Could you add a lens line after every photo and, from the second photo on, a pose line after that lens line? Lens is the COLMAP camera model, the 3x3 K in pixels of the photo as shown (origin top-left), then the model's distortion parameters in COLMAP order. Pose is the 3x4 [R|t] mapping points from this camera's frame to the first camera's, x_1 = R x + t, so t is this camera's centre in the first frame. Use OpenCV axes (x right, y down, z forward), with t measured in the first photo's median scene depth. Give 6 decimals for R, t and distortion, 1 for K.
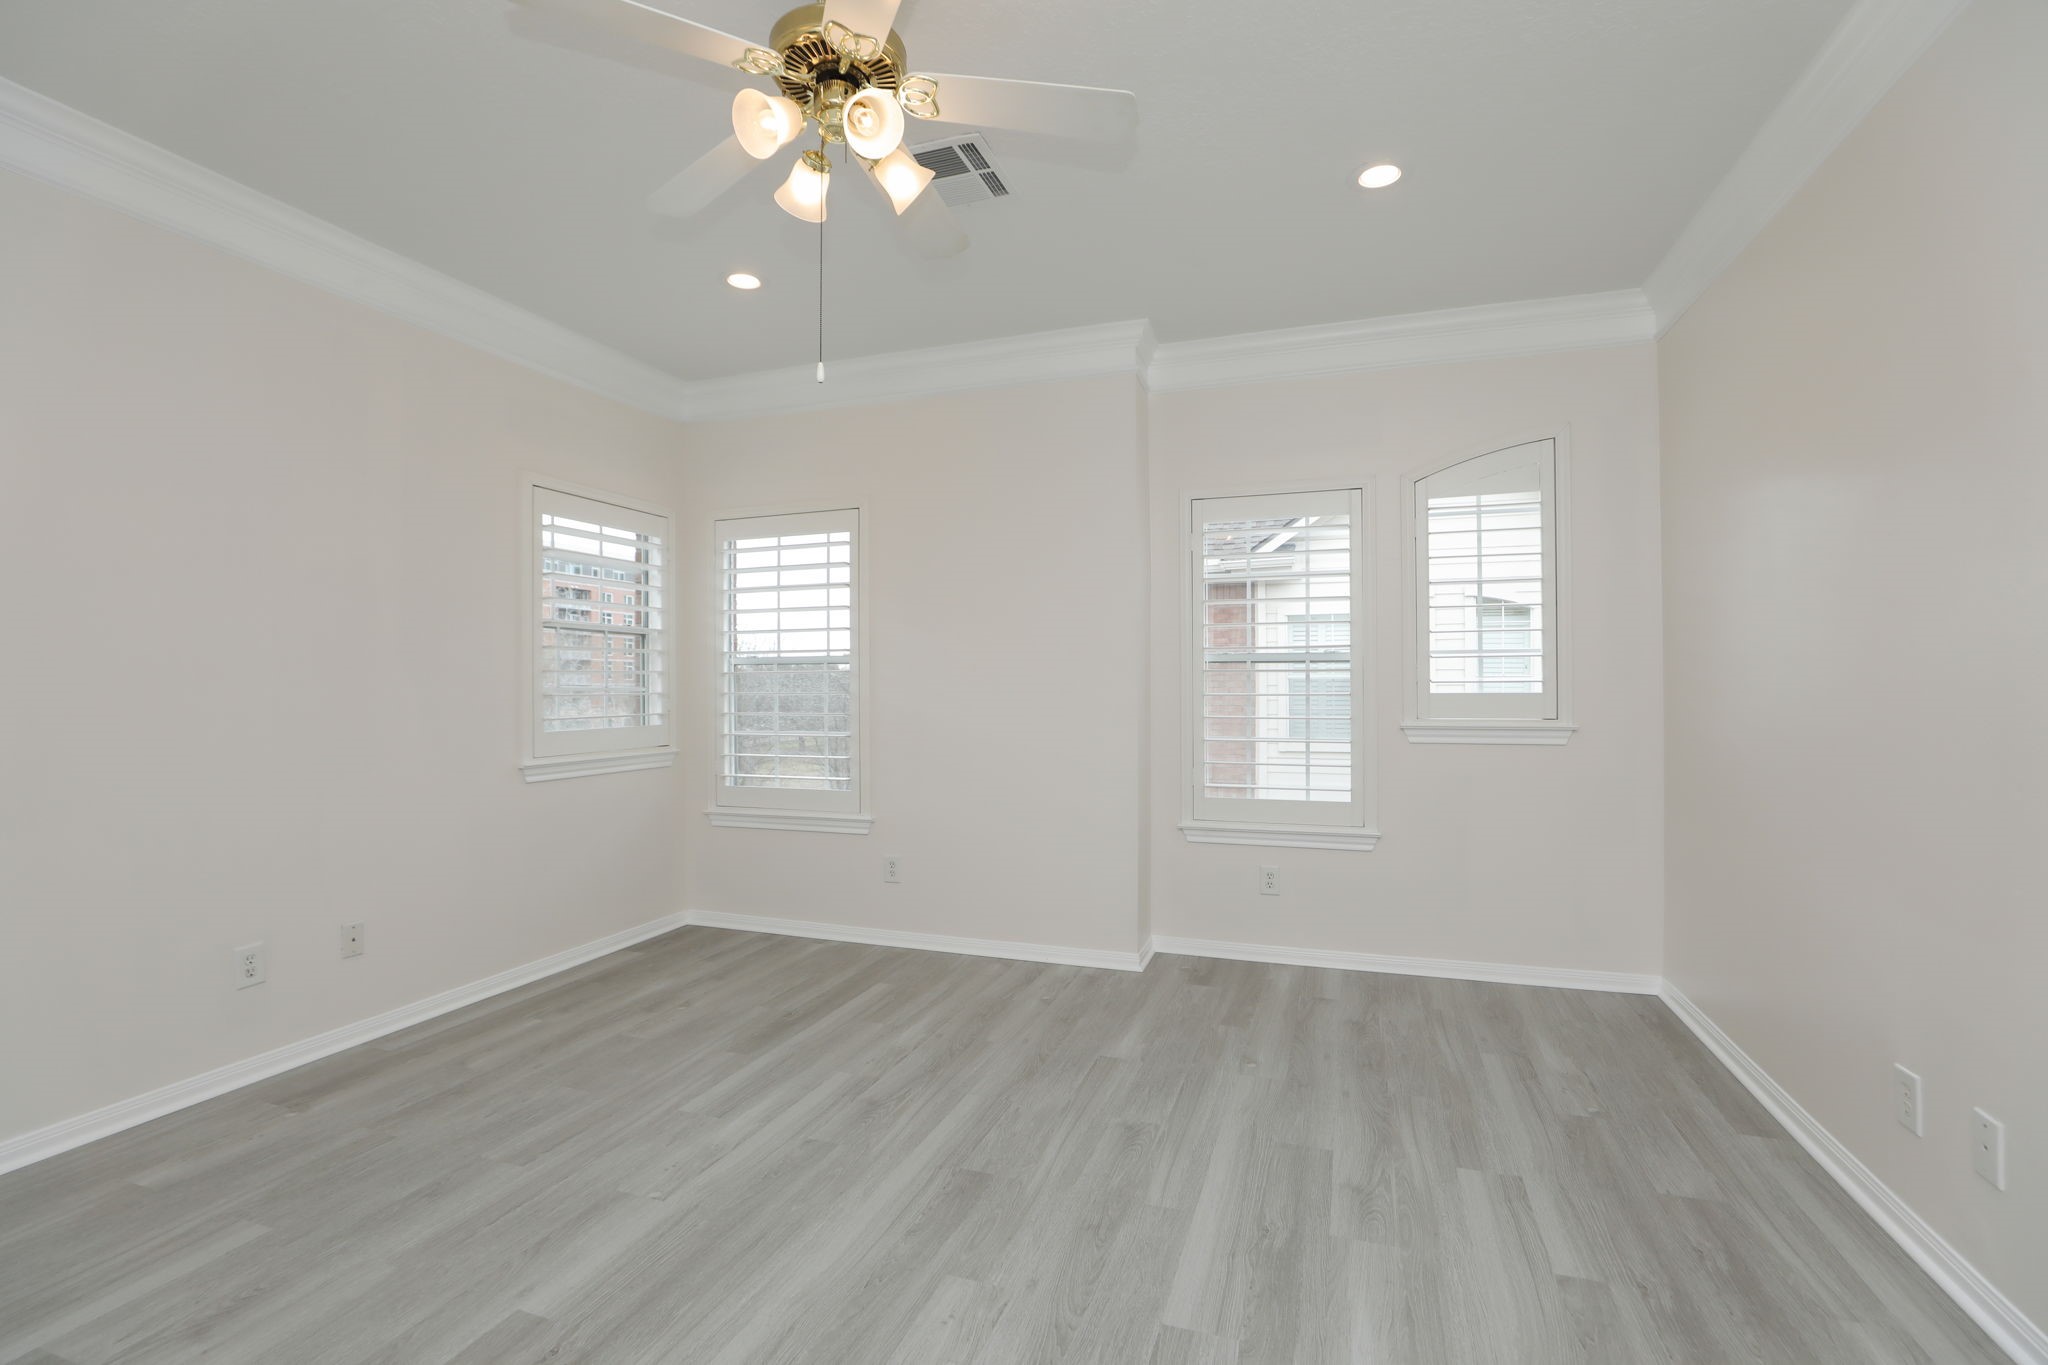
lens RADIAL K [[933.1, 0, 1022.3], [0, 933.1, 686.4], [0, 0, 1]] dist [-0.045916, 0.014327]
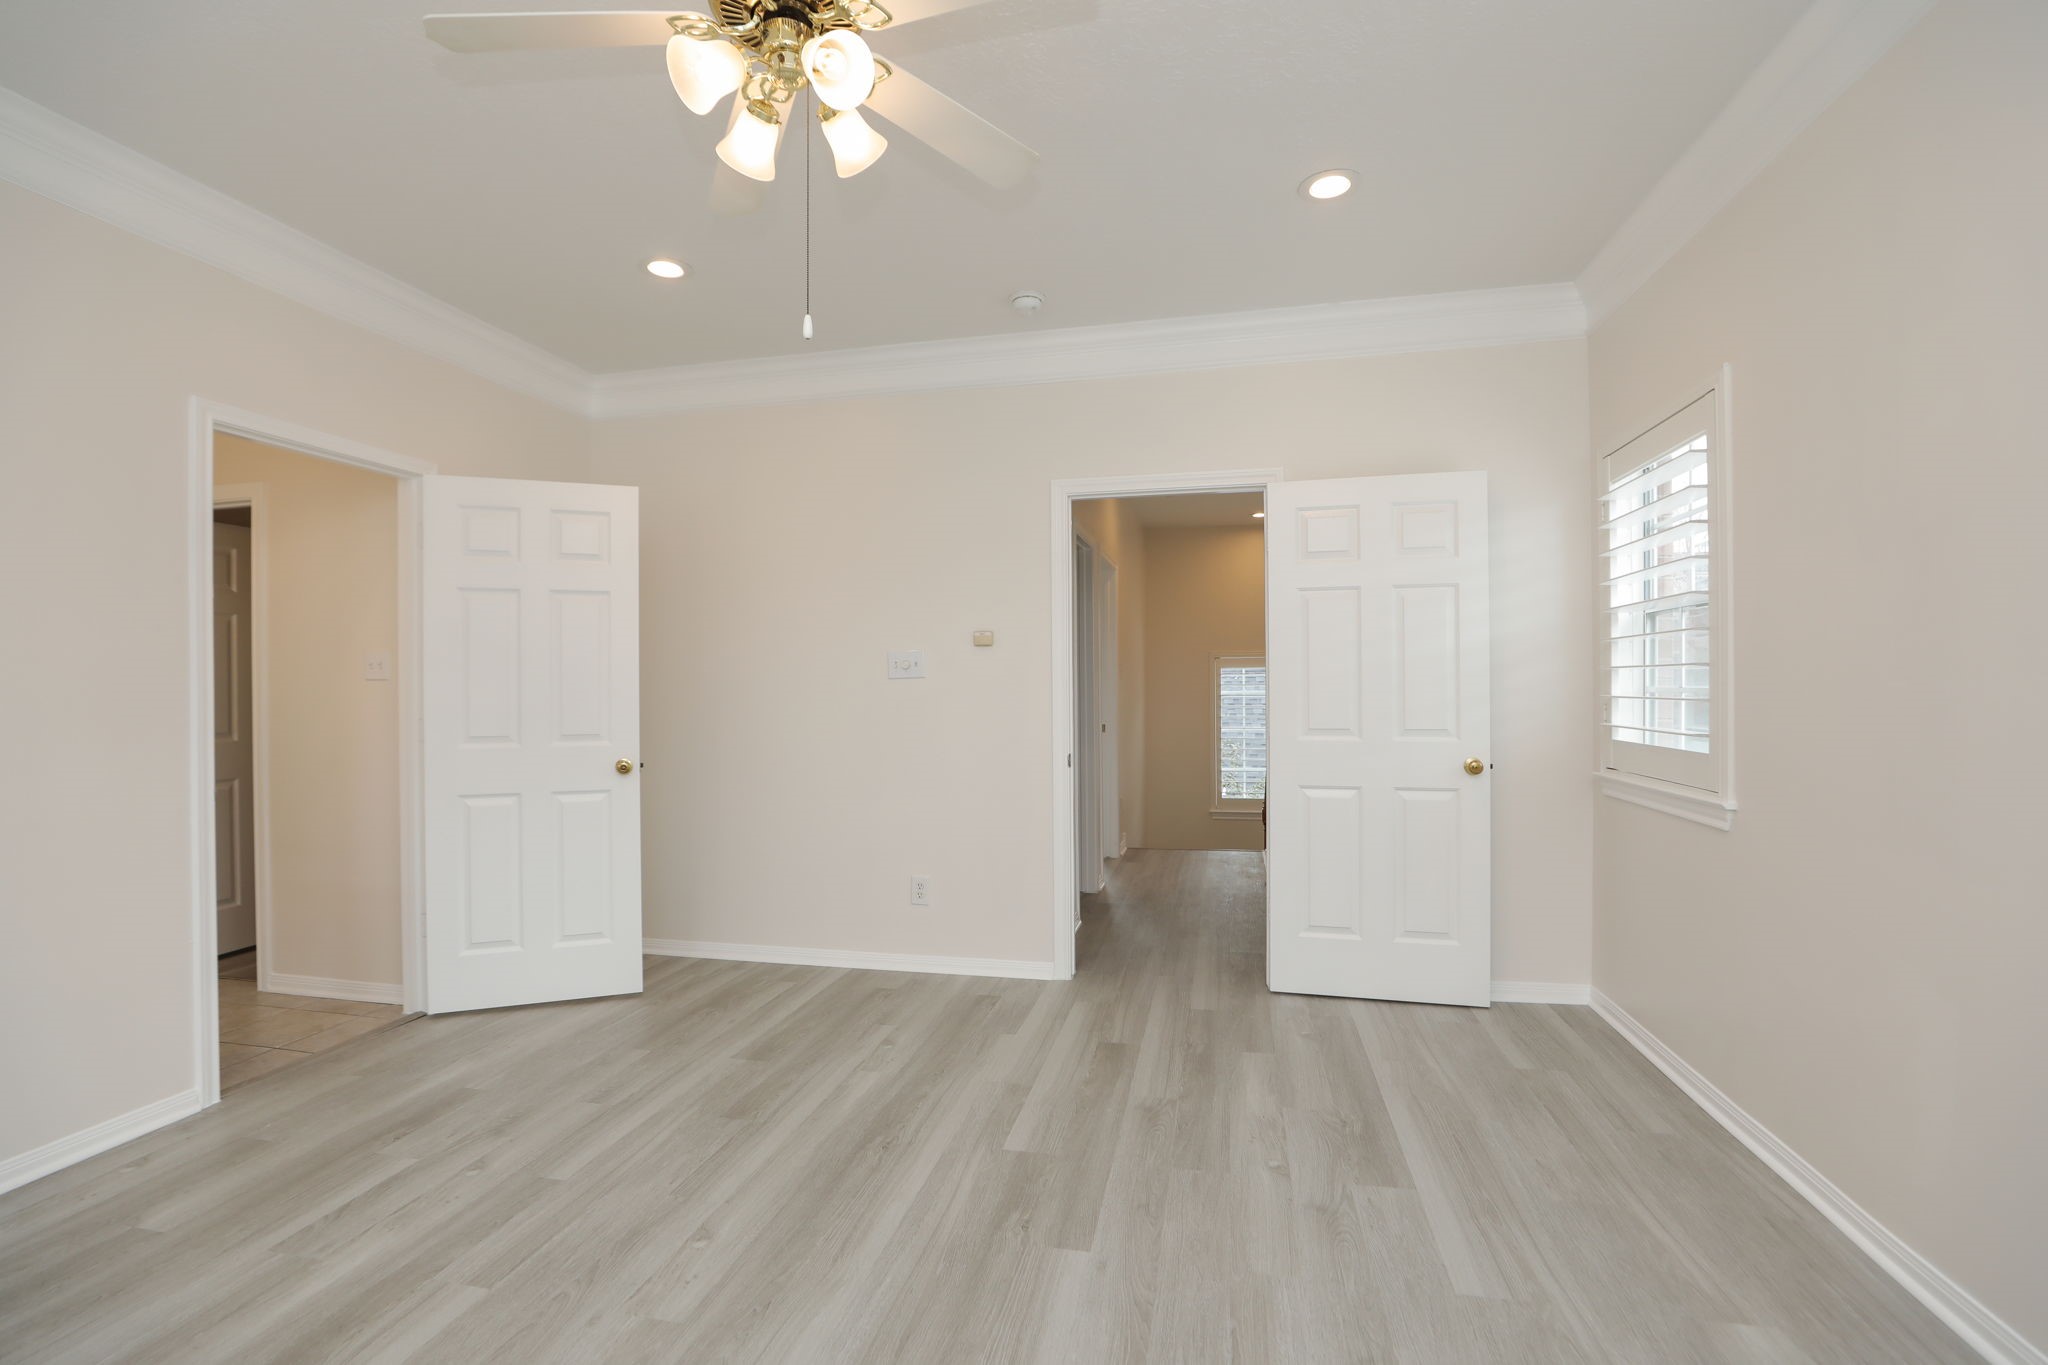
lens RADIAL K [[933.1, 0, 1022.3], [0, 933.1, 686.4], [0, 0, 1]] dist [-0.045916, 0.014327]
pose [[-0.992707, 0.012969, -0.119854, -0.206718], [0.013067, 0.999915, -0.000035, -0.004295], [0.119844, -0.001601, -0.992791, 1.255563]]
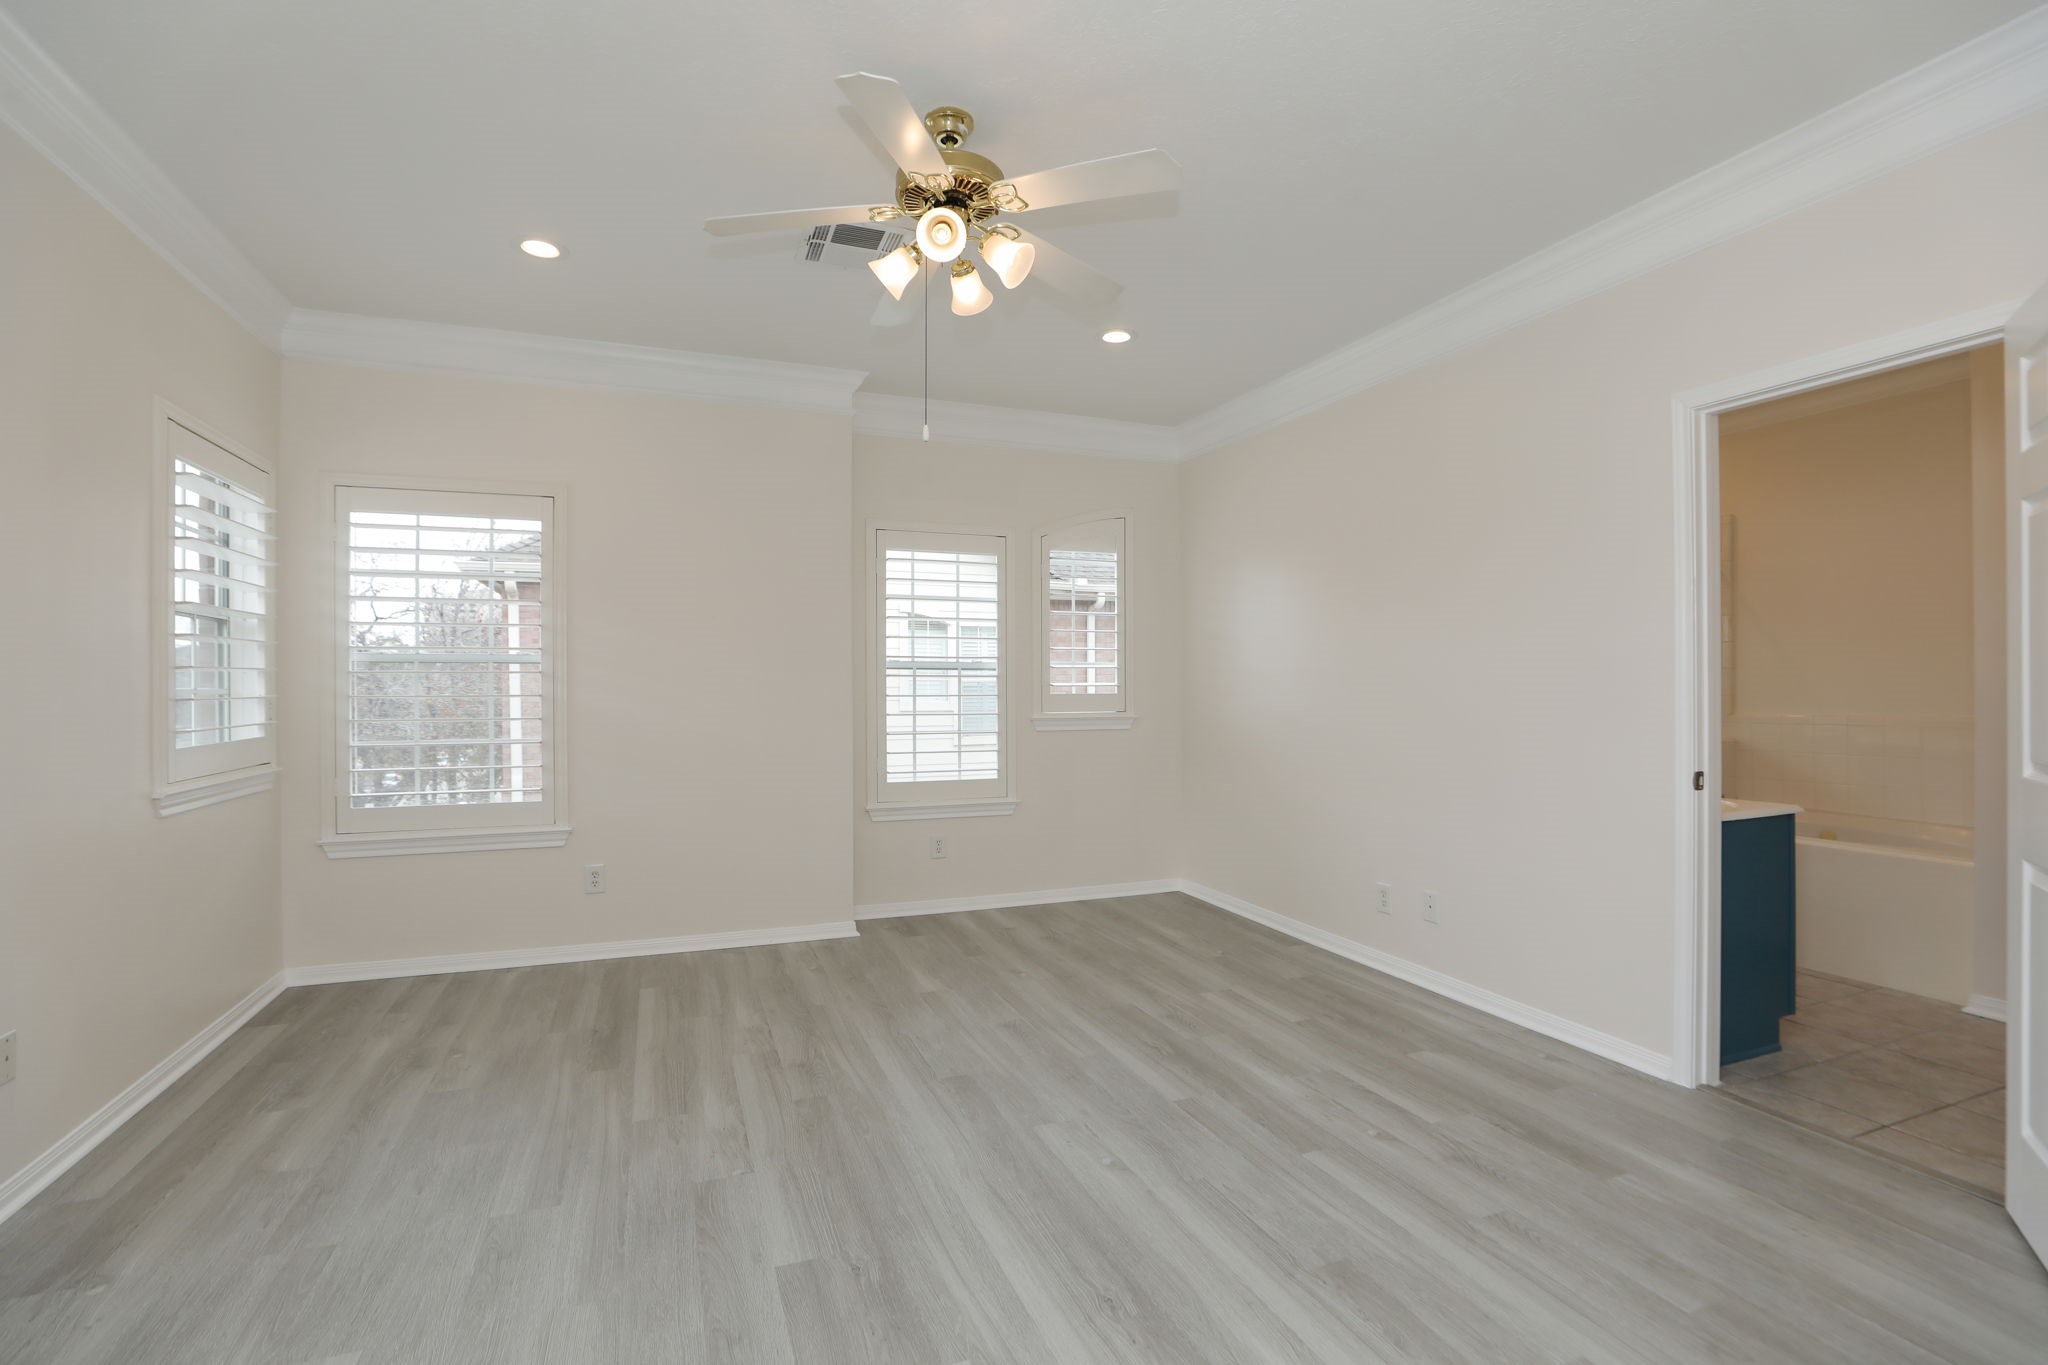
lens RADIAL K [[933.1, 0, 1022.3], [0, 933.1, 686.4], [0, 0, 1]] dist [-0.045916, 0.014327]
pose [[0.756349, 0.002006, 0.654165, -0.622747], [-0.000255, 0.999996, -0.002773, 0.000136], [-0.654168, 0.001931, 0.756347, -0.009627]]
